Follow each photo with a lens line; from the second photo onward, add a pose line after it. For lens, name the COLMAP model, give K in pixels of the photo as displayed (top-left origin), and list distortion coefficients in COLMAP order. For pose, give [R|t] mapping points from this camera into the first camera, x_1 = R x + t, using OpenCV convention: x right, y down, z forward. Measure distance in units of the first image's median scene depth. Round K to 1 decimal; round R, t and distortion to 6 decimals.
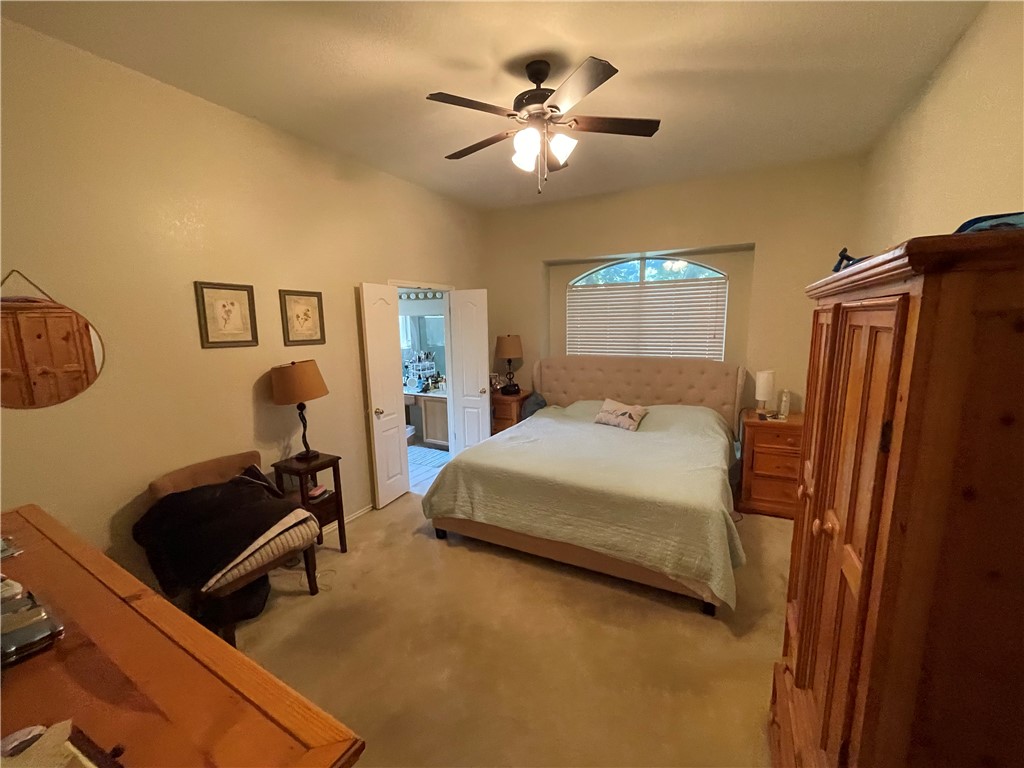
lens RADIAL K [[414.4, 0, 508.4], [0, 414.4, 386.2], [0, 0, 1]] dist [-0.004092, -0.000220]
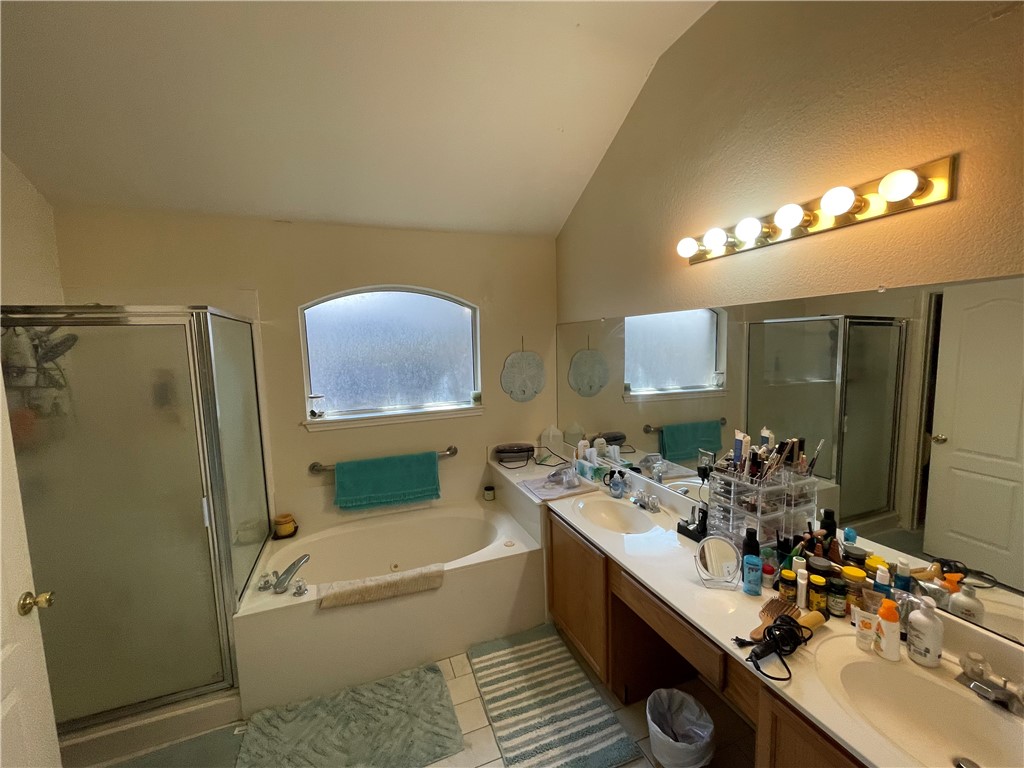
lens RADIAL K [[414.4, 0, 510.4], [0, 414.4, 385.4], [0, 0, 1]] dist [-0.004092, -0.000220]
pose [[0.758989, 0.052524, -0.648982, -0.163831], [-0.076850, 0.997000, -0.009186, -0.100464], [0.646553, 0.056846, 0.760749, 0.691081]]
